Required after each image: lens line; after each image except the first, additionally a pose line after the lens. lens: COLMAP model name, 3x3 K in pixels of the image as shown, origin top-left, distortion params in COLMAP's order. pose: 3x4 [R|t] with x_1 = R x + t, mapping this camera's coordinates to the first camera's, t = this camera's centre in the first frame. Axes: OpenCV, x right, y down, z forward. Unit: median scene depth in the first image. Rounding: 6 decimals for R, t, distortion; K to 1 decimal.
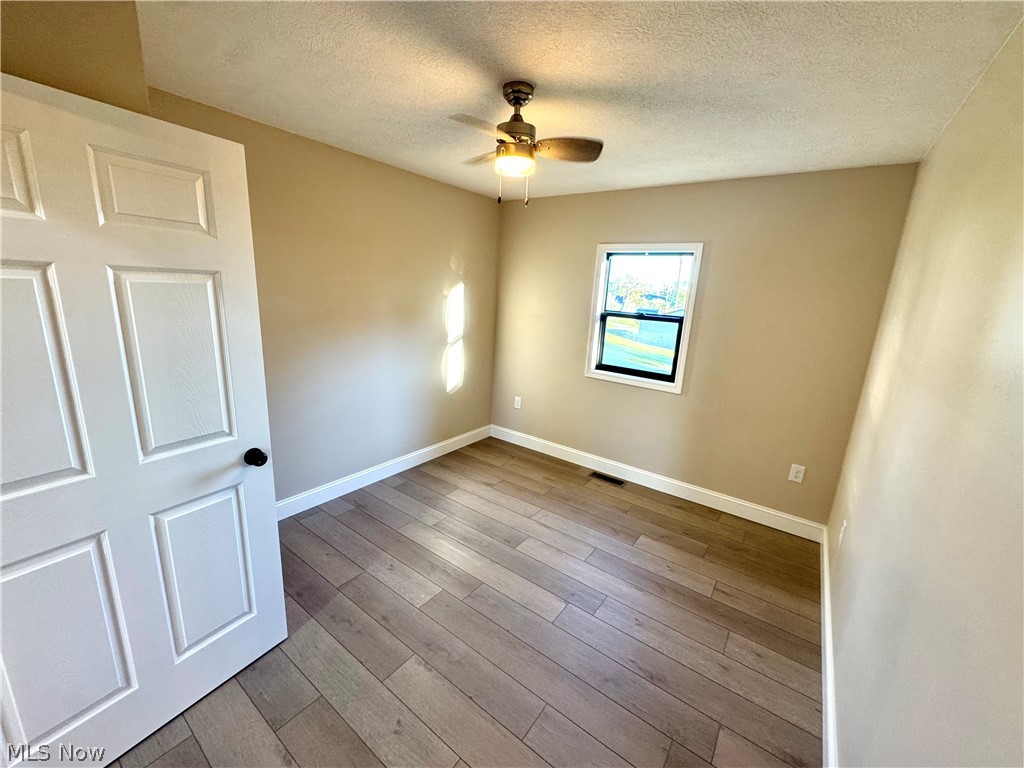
lens RADIAL K [[410.2, 0, 513.7], [0, 410.2, 381.2], [0, 0, 1]] dist [-0.000961, -0.000014]
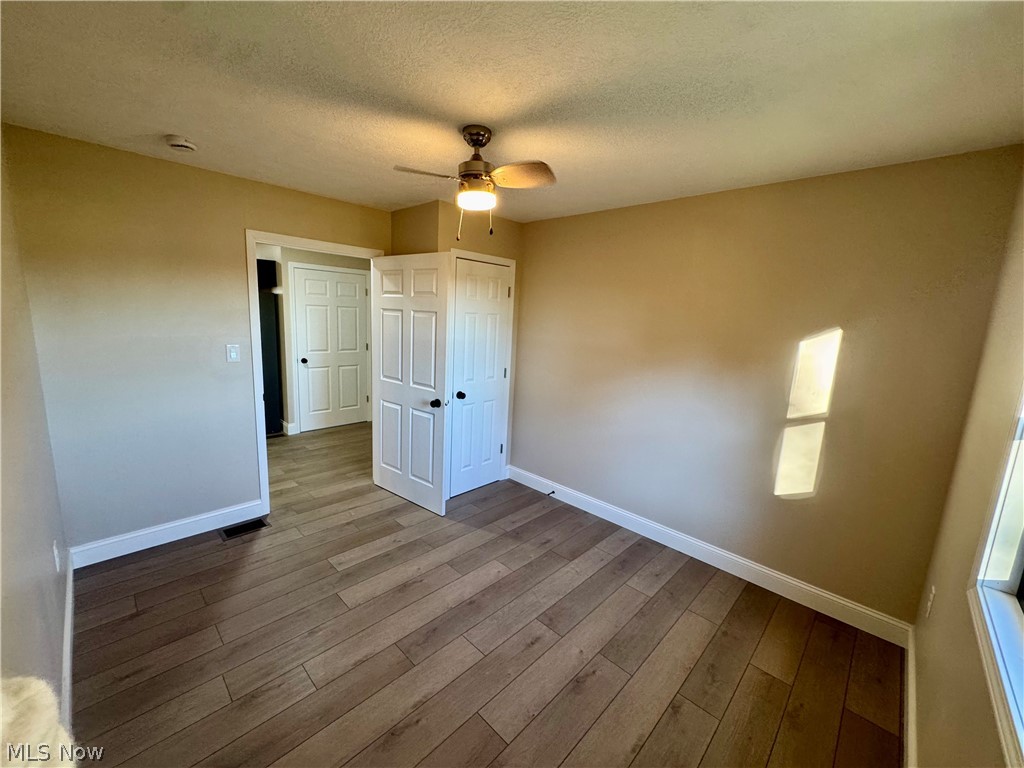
lens RADIAL K [[399.2, 0, 512.0], [0, 399.2, 384.0], [0, 0, 1]] dist [-0.009923, -0.000006]
pose [[-0.127141, 0.100923, -0.986737, 1.016513], [-0.277710, 0.951401, 0.133092, -0.220604], [0.952215, 0.290948, -0.092934, 1.265695]]
